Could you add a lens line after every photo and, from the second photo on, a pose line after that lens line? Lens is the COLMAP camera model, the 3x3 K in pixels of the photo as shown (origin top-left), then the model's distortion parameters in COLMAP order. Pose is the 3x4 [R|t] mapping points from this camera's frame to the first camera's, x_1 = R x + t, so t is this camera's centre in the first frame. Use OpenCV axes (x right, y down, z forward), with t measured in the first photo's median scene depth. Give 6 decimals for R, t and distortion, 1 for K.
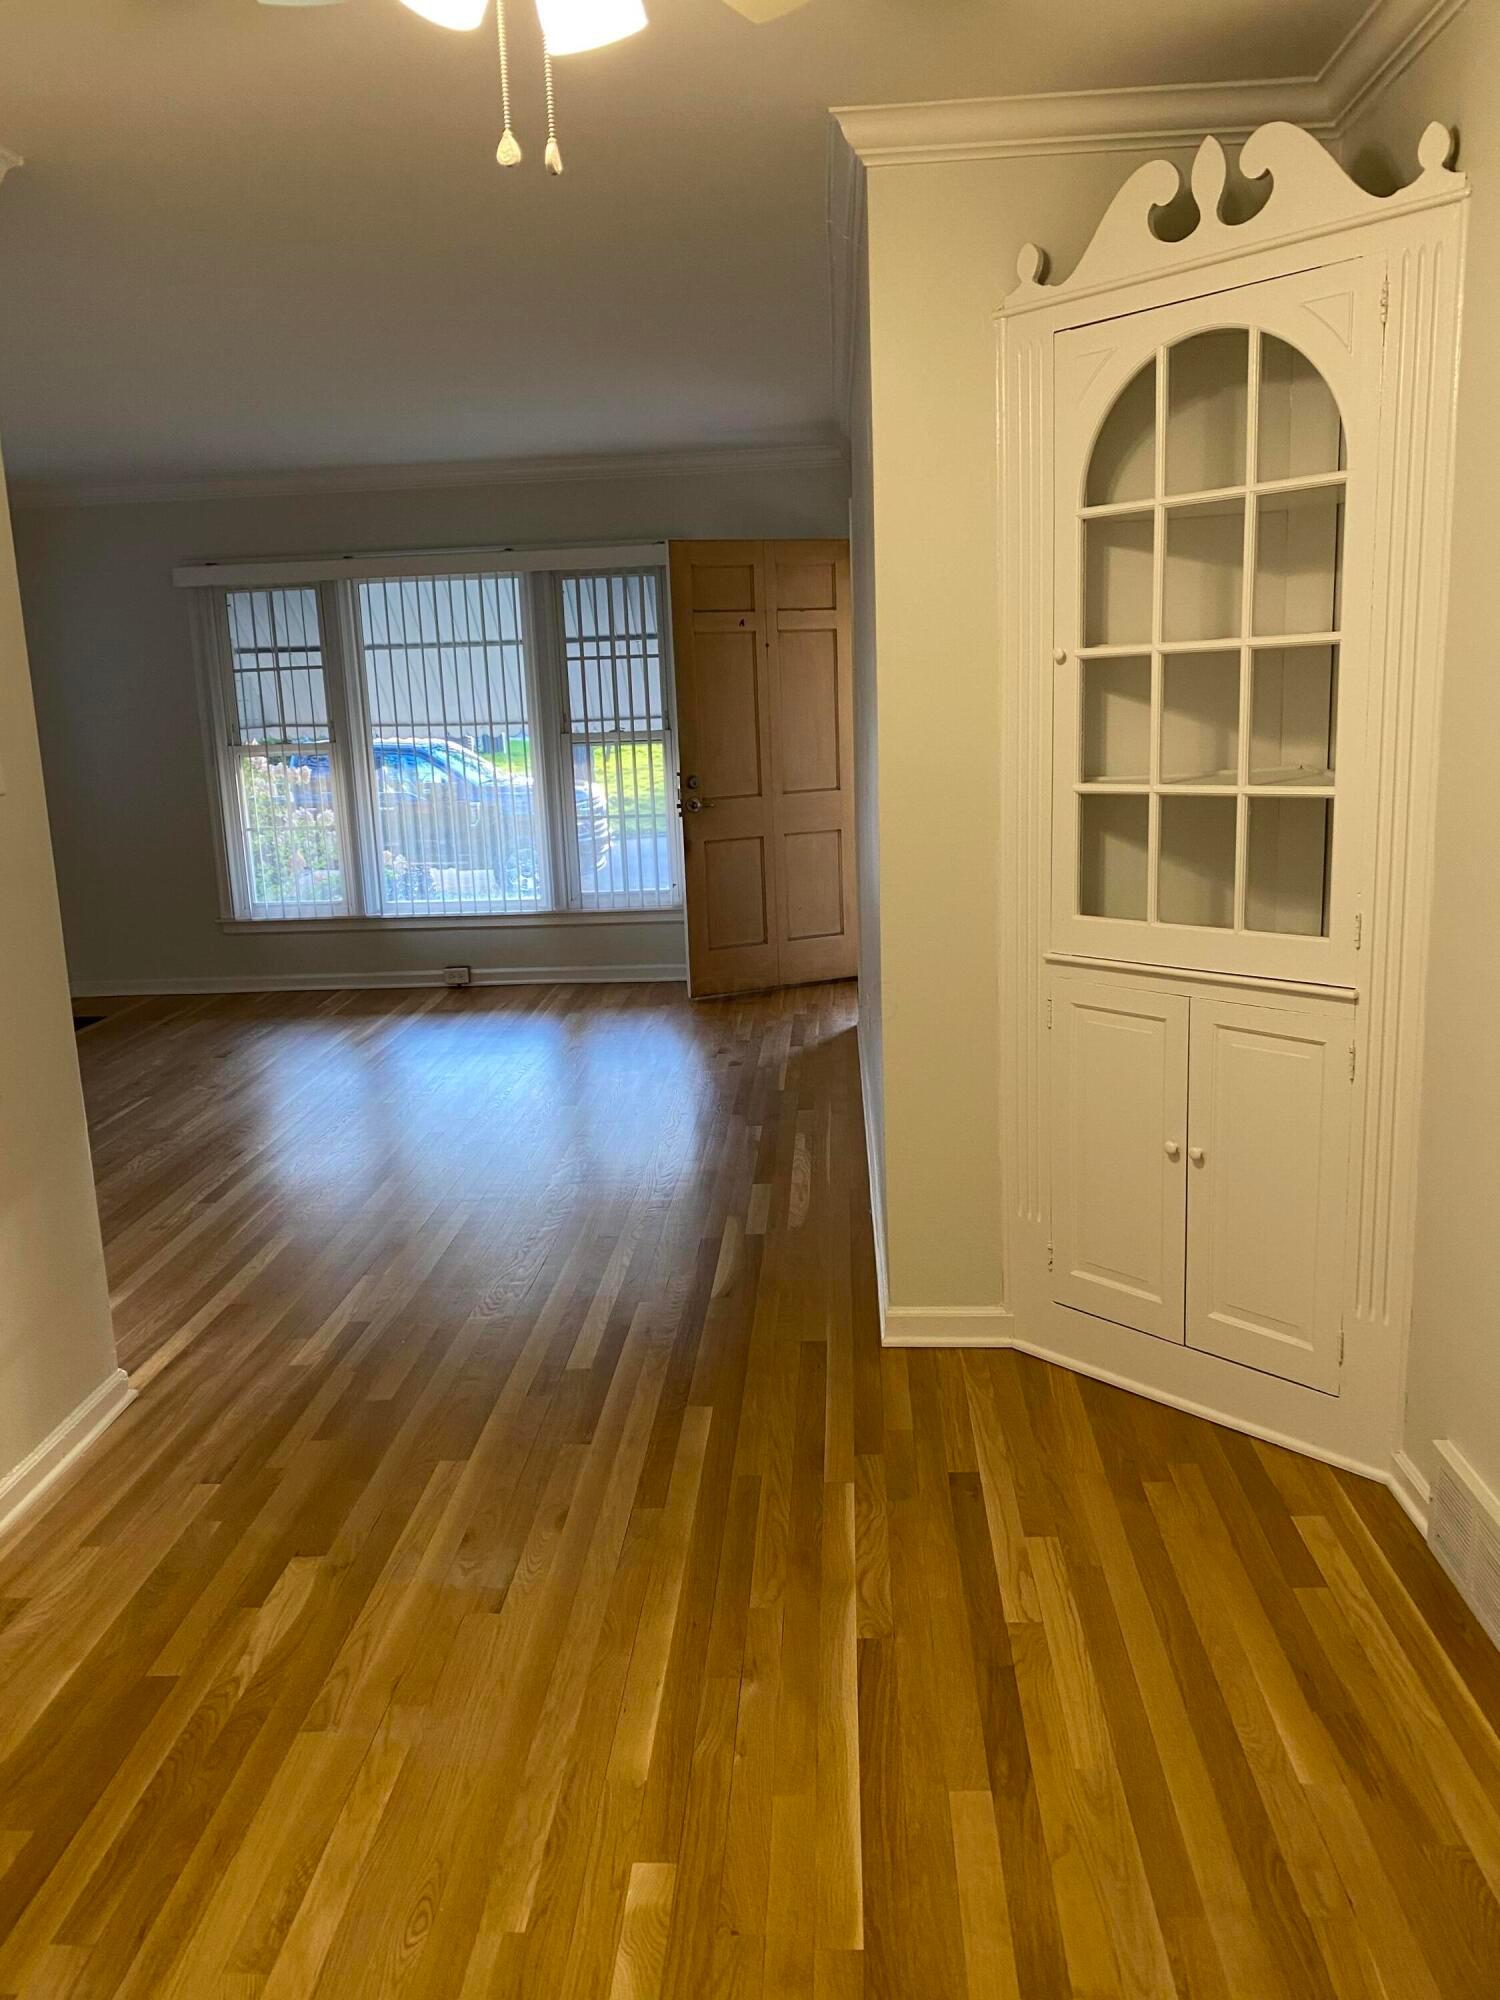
lens RADIAL K [[1508.7, 0, 746.9], [0, 1508.7, 979.2], [0, 0, 1]] dist [0.026689, -0.028352]
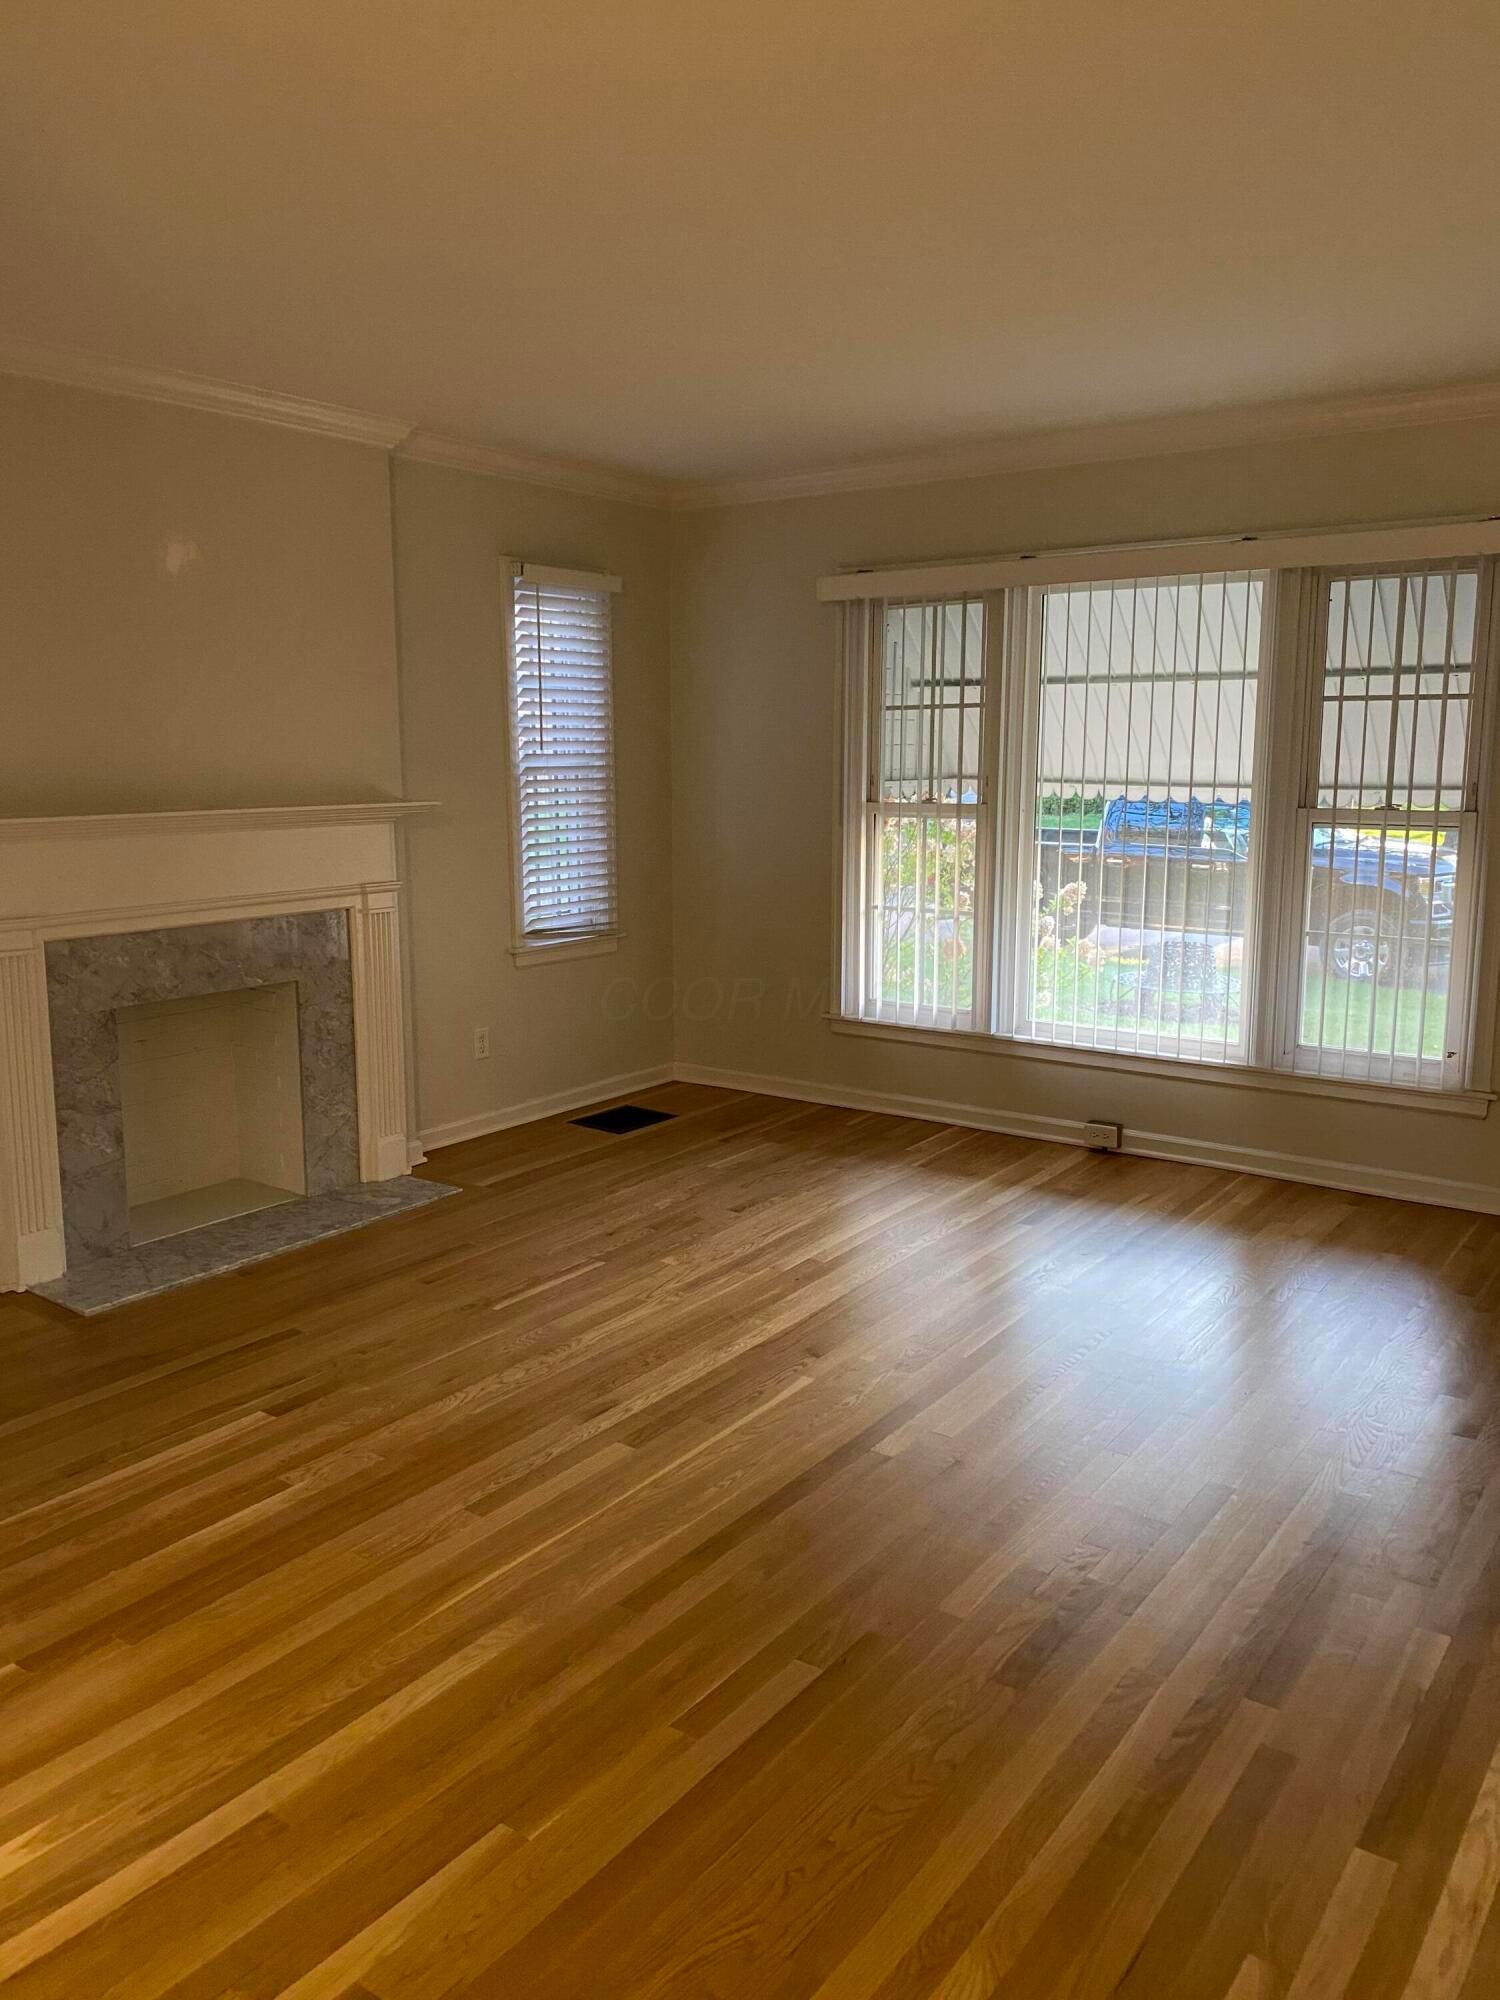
lens RADIAL K [[1508.7, 0, 746.9], [0, 1508.7, 979.2], [0, 0, 1]] dist [0.026689, -0.028352]
pose [[0.837005, 0.122288, -0.533356, 0.042243], [-0.131059, 0.991140, 0.021577, -0.070386], [0.531269, 0.051841, 0.845616, 0.304774]]
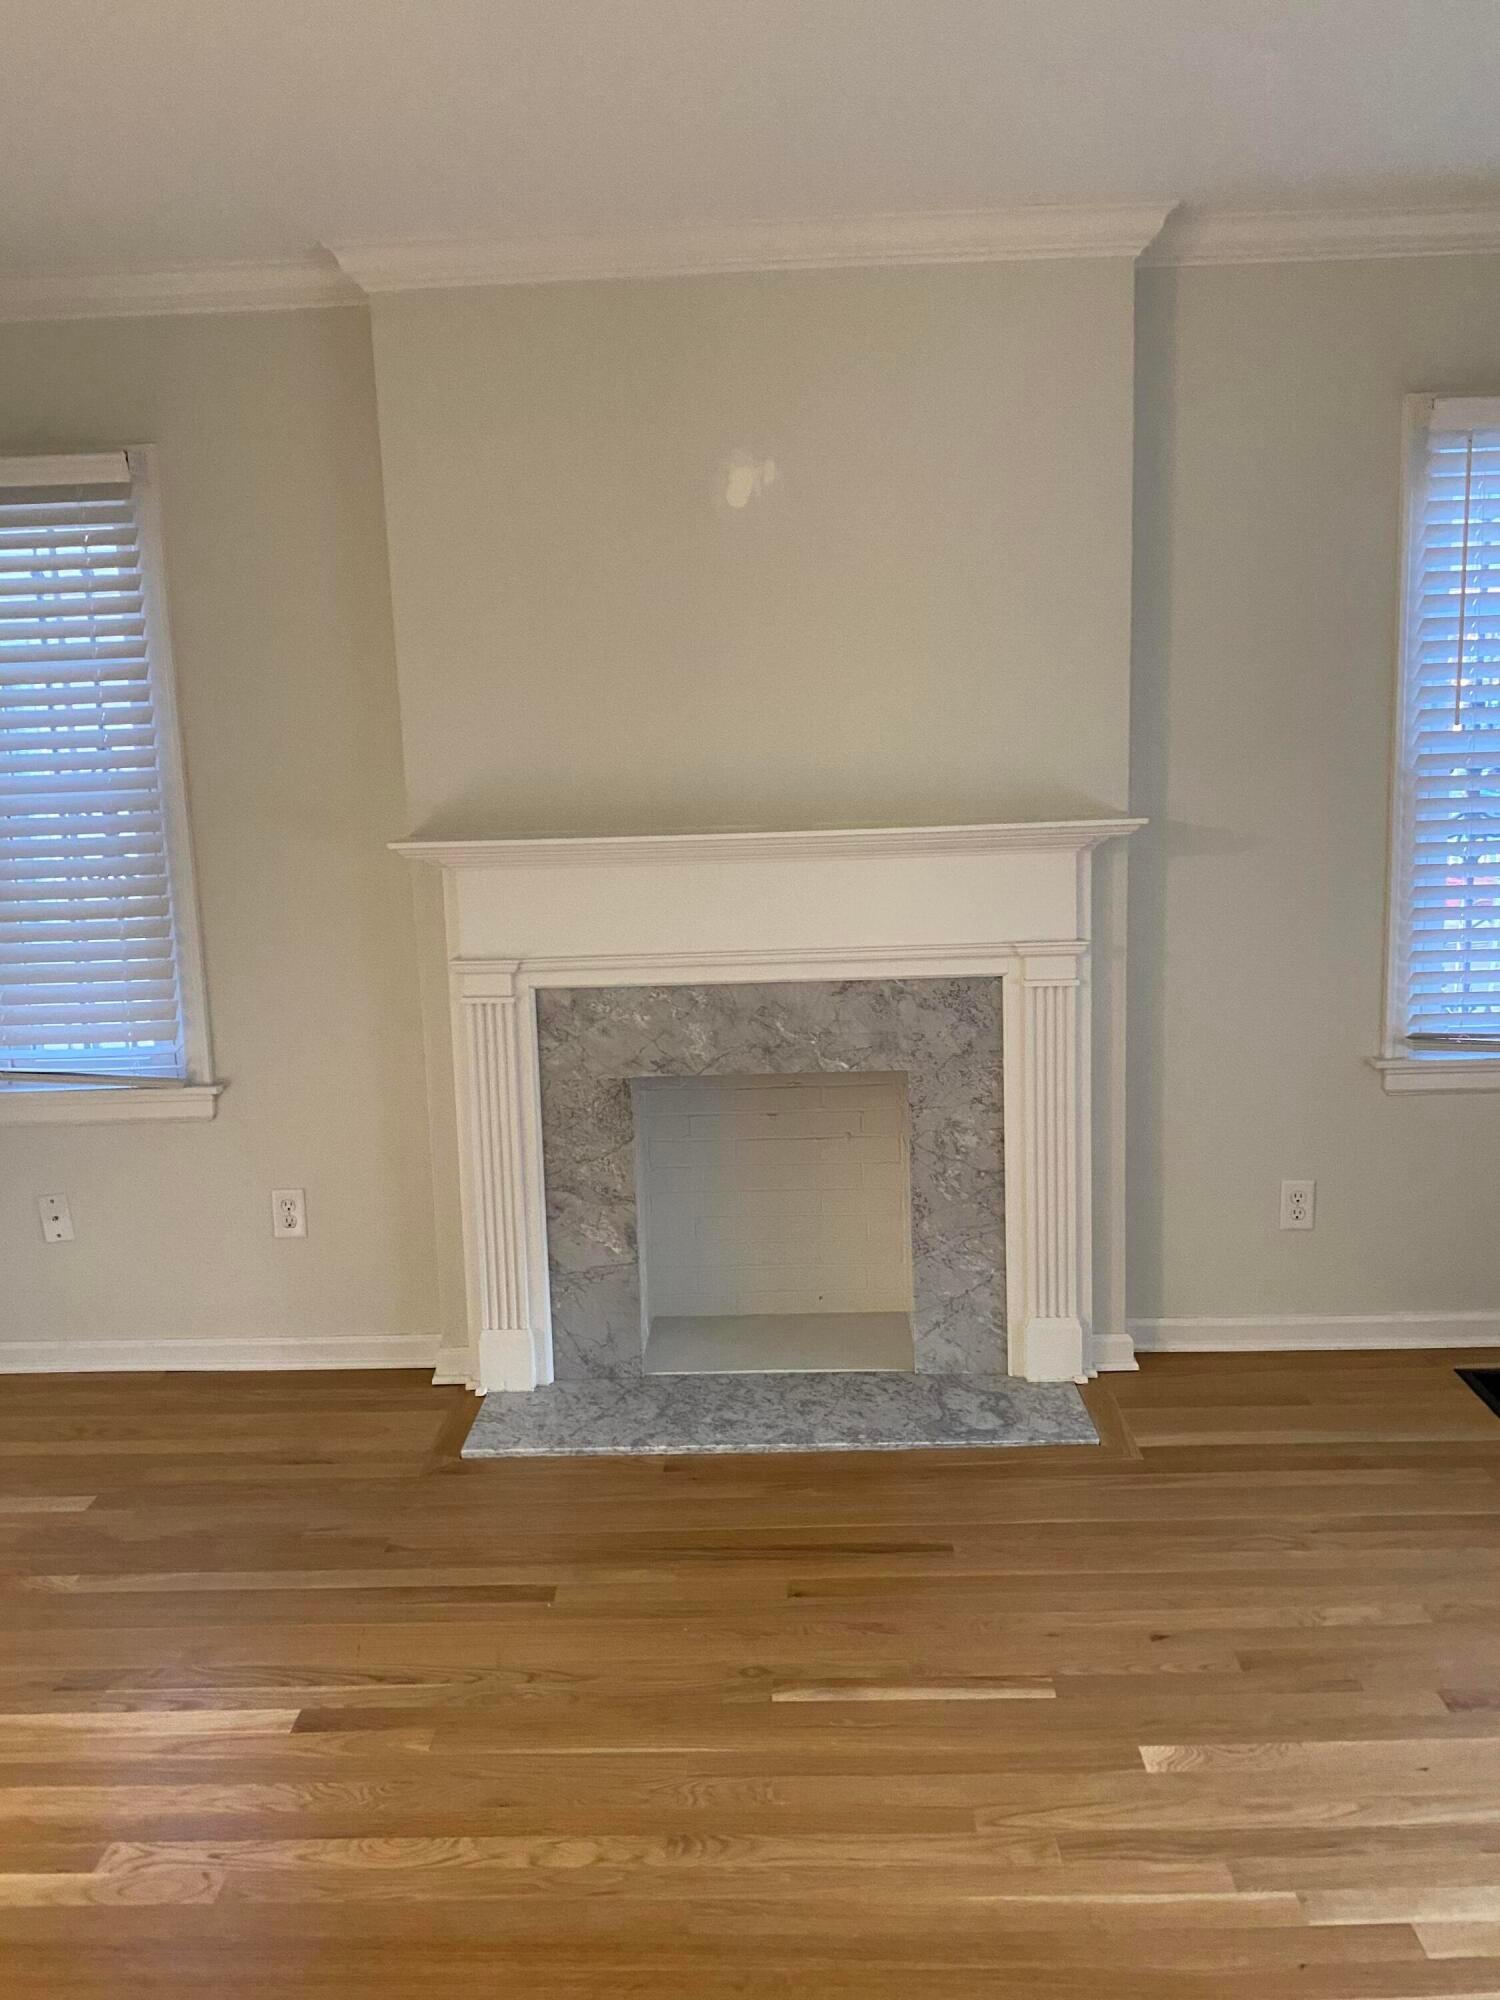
lens RADIAL K [[1535.0, 0, 693.1], [0, 1535.0, 964.7], [0, 0, 1]] dist [0.060694, -0.072249]
pose [[0.013124, 0.185037, -0.982644, -0.020518], [-0.149248, 0.972082, 0.181055, -0.145548], [0.988713, 0.144282, 0.040374, 0.710435]]
